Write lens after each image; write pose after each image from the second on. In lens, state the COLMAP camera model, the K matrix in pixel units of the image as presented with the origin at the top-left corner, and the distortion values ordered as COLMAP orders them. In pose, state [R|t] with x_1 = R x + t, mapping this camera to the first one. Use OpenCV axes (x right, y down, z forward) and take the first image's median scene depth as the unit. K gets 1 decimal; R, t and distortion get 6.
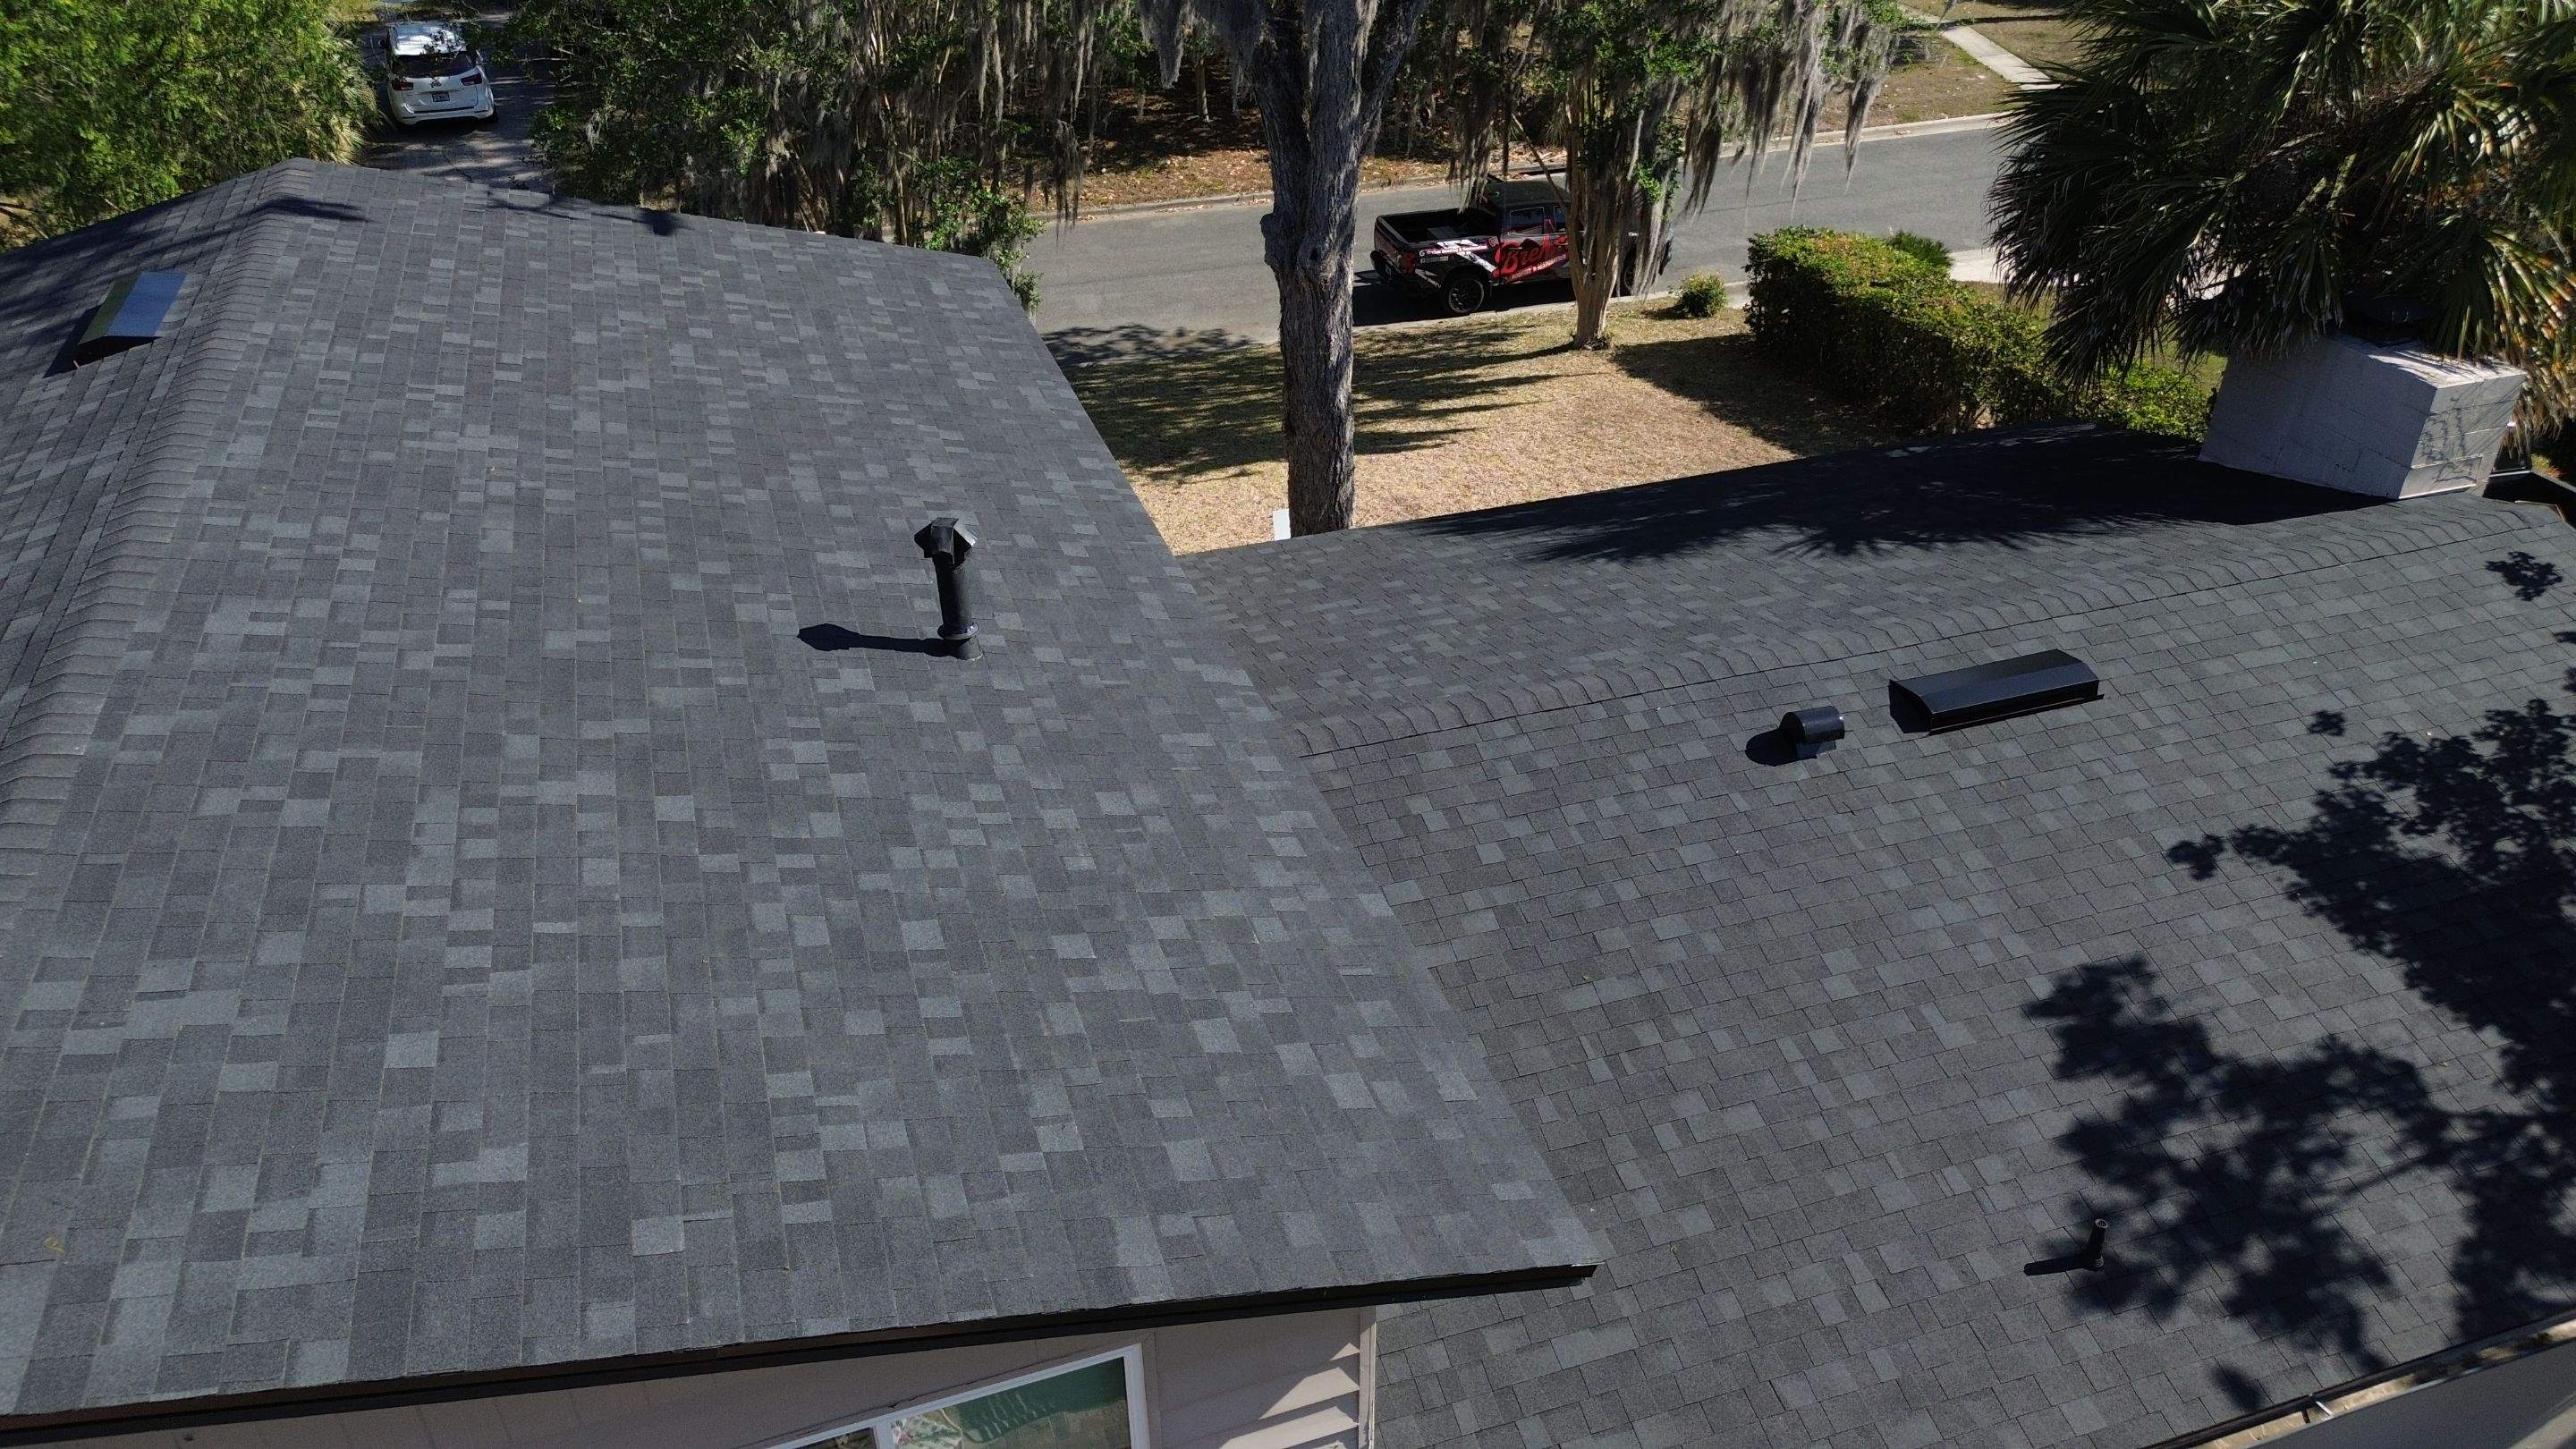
lens RADIAL K [[1814.0, 0, 1287.1], [0, 1814.0, 730.1], [0, 0, 1]] dist [0.075586, -0.073996]
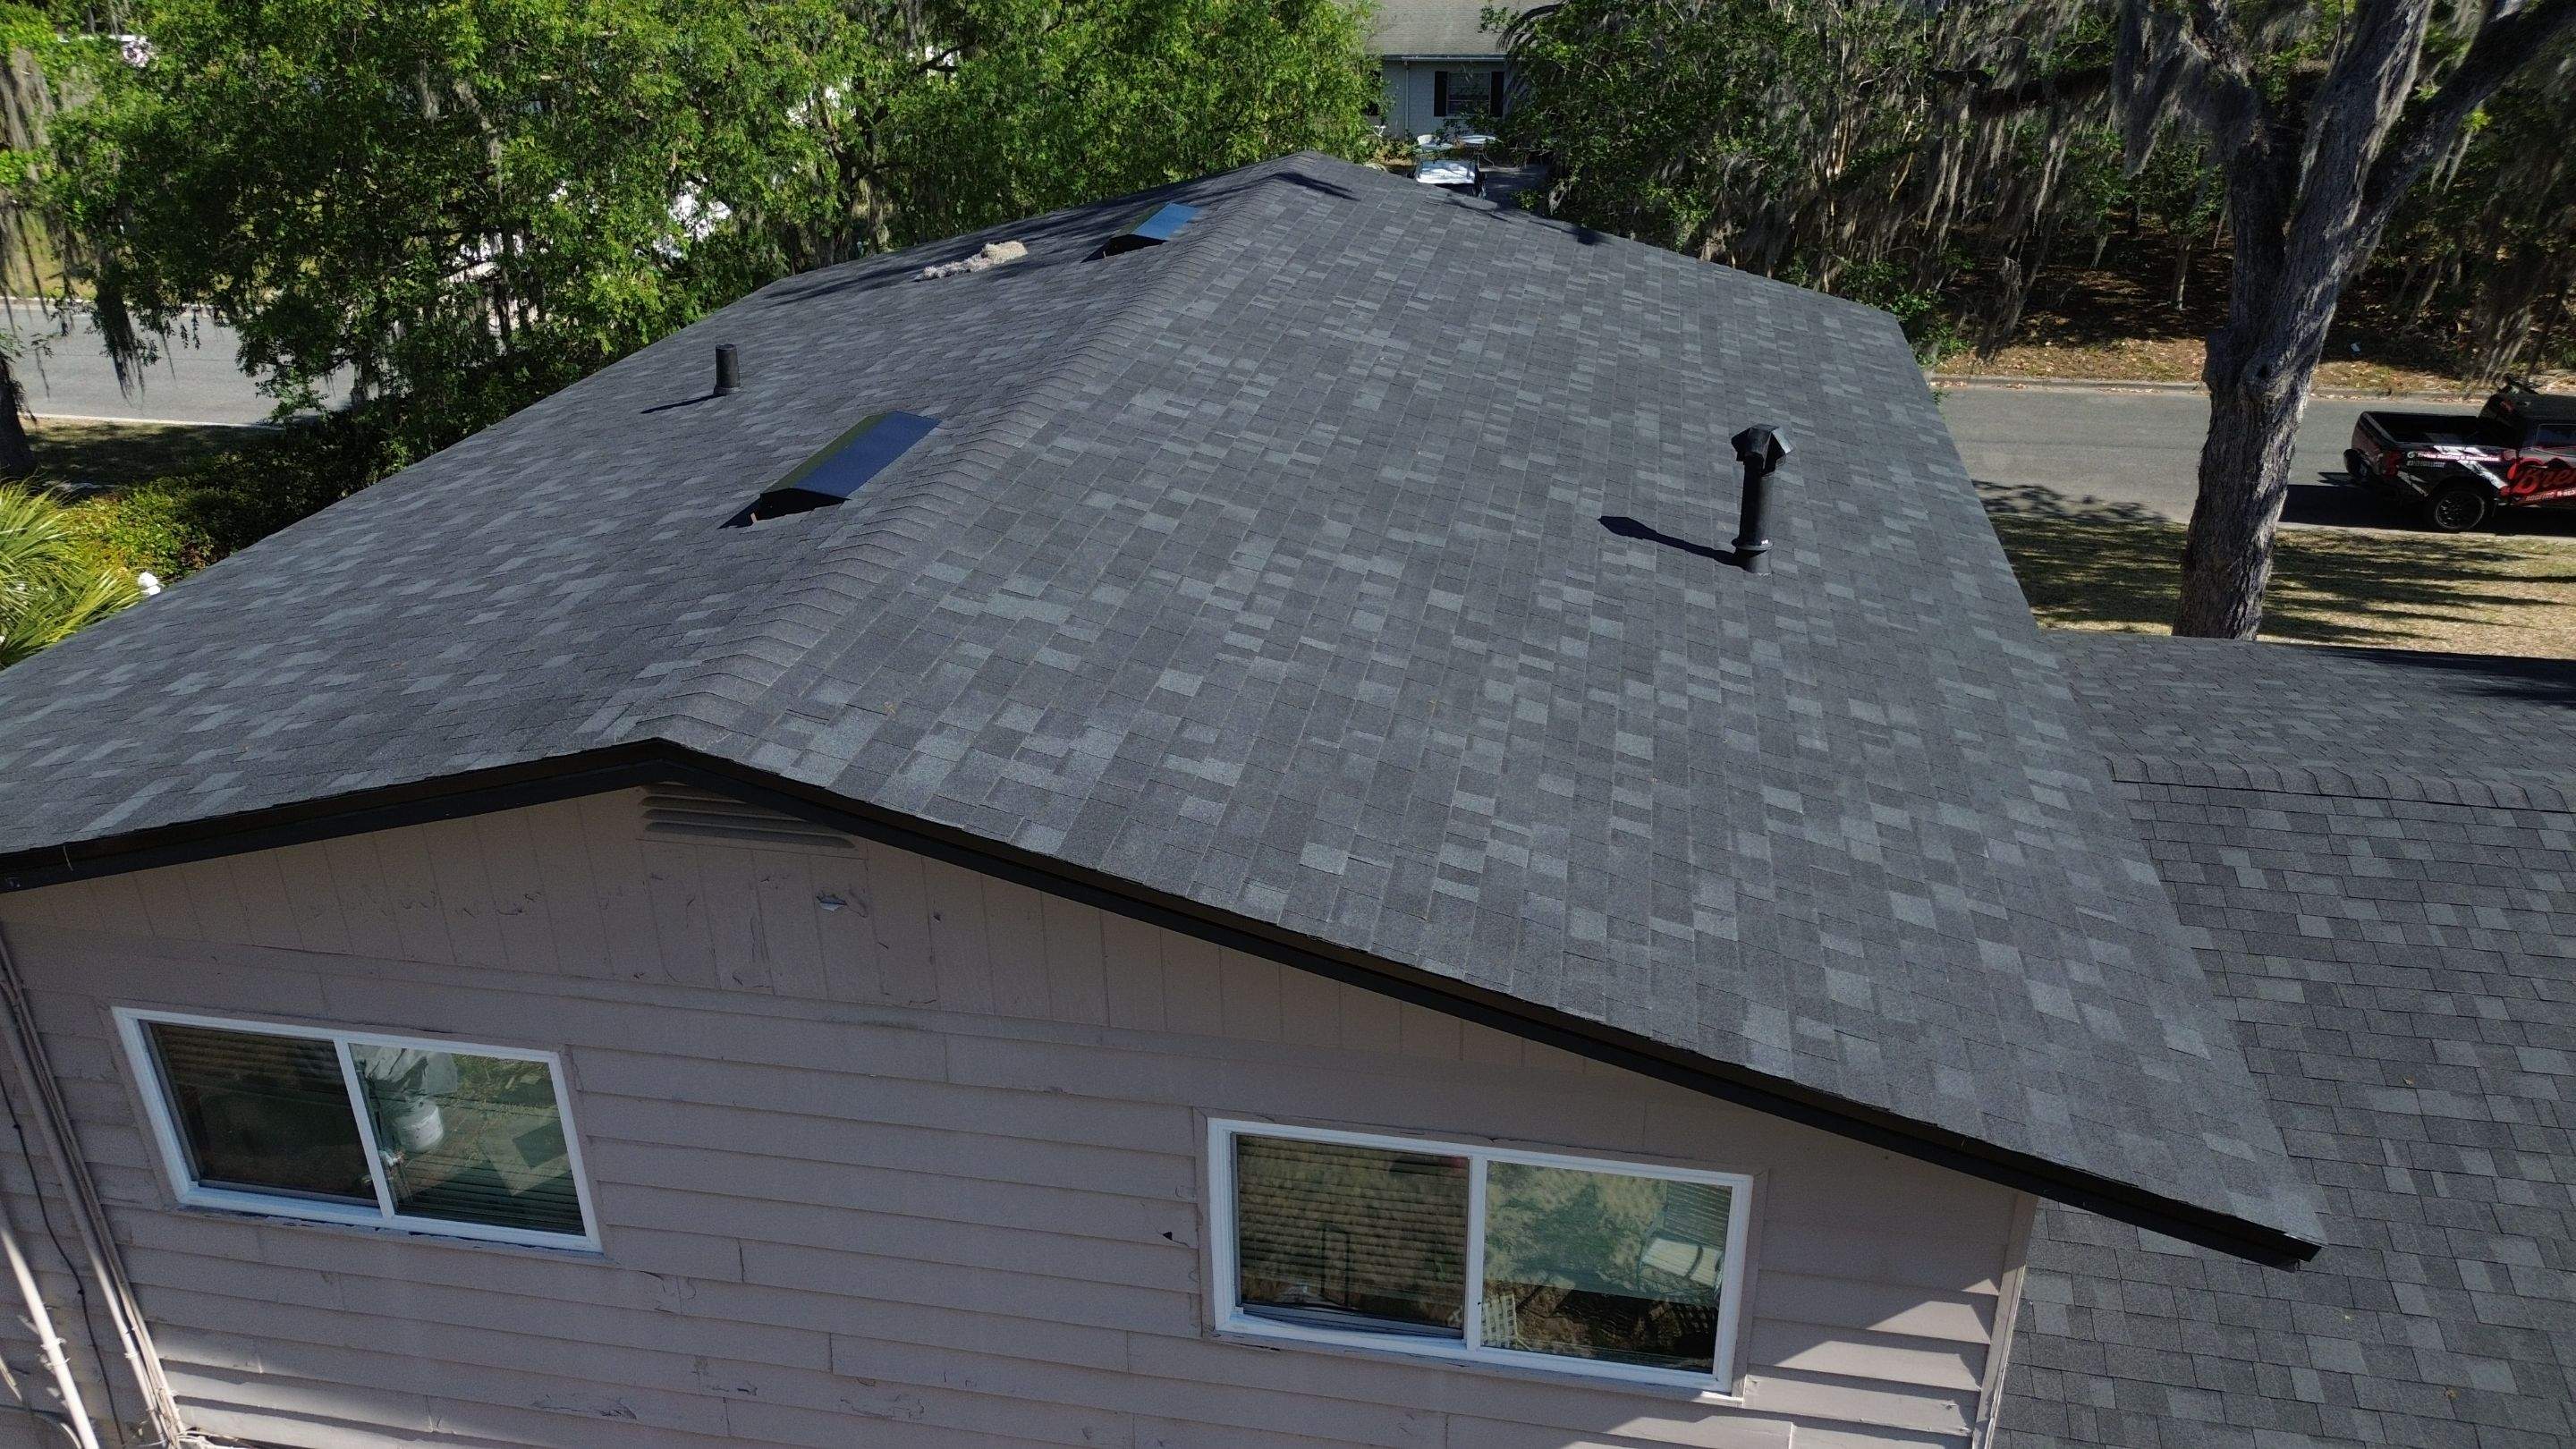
lens RADIAL K [[1814.0, 0, 1293.5], [0, 1814.0, 716.6], [0, 0, 1]] dist [0.075586, -0.073996]
pose [[0.876475, 0.205134, -0.435558, 0.048628], [-0.253666, 0.965690, -0.055643, 0.141627], [0.409200, 0.159256, 0.898439, 0.011348]]
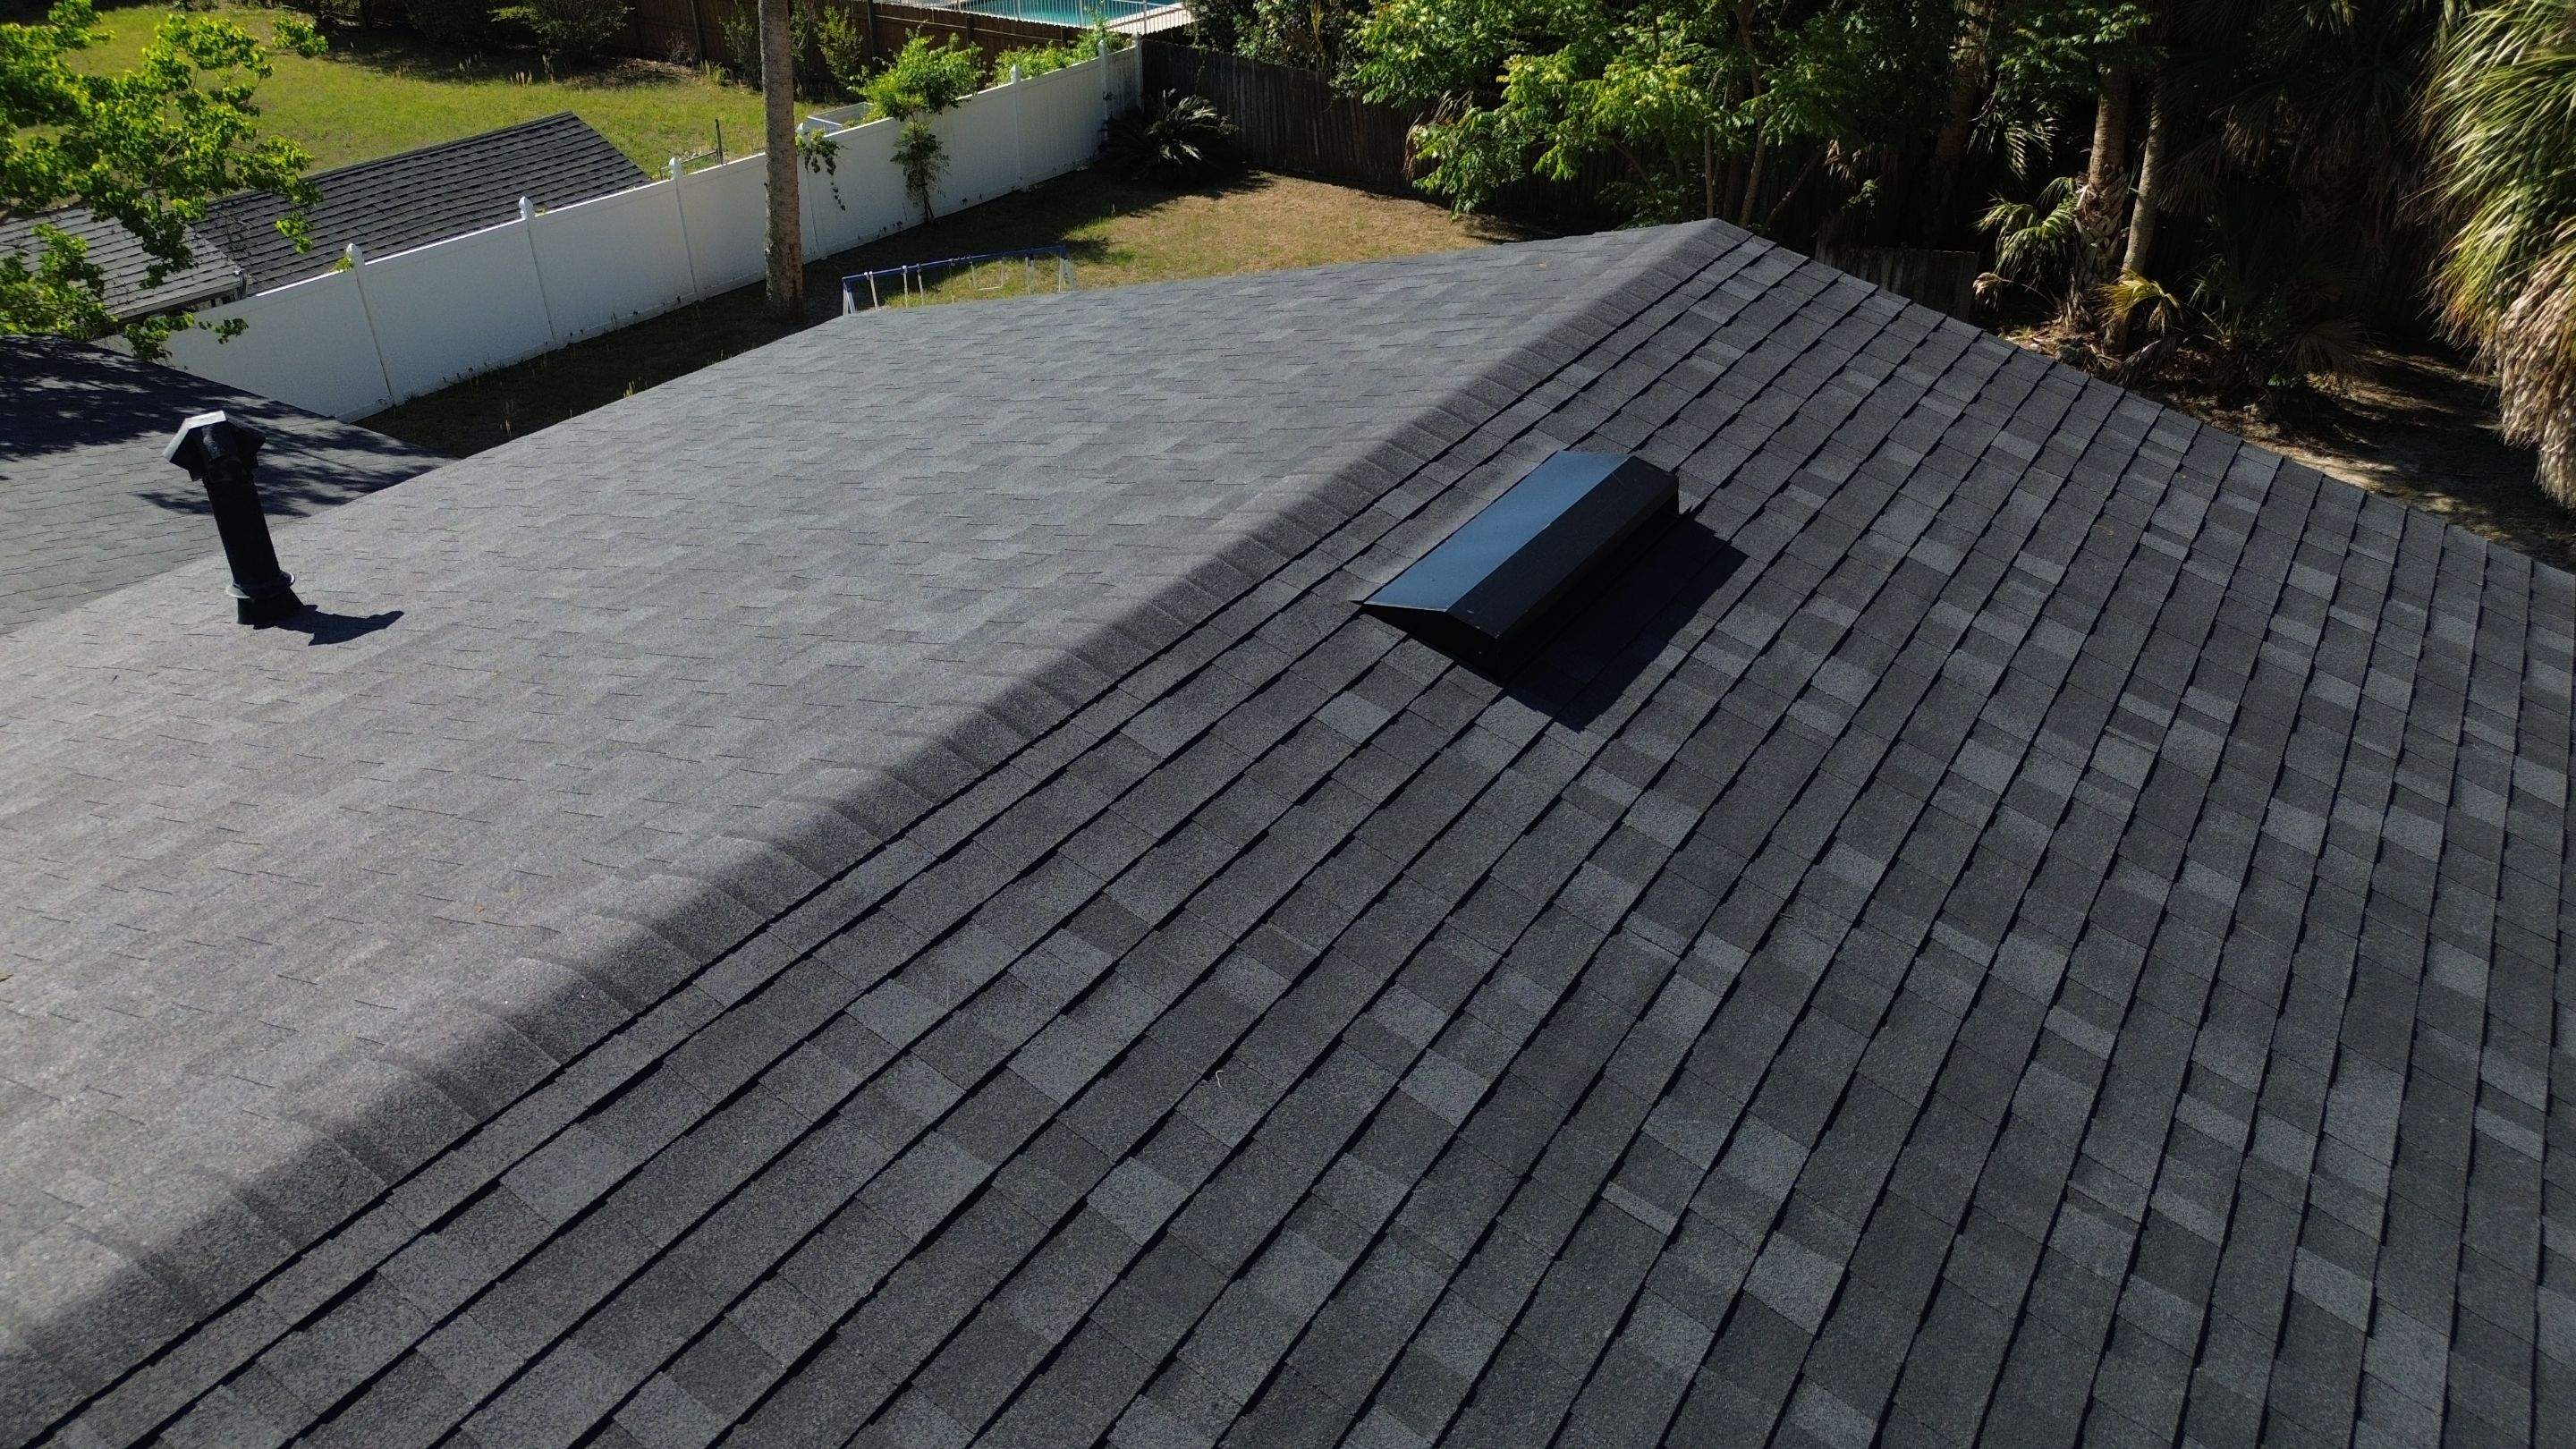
lens RADIAL K [[1814.0, 0, 1300.0], [0, 1814.0, 724.5], [0, 0, 1]] dist [0.075586, -0.073996]
pose [[-0.639884, -0.387861, 0.663409, -0.826877], [0.420229, 0.546168, 0.724643, -0.331779], [-0.643394, 0.742471, -0.186494, 0.834184]]
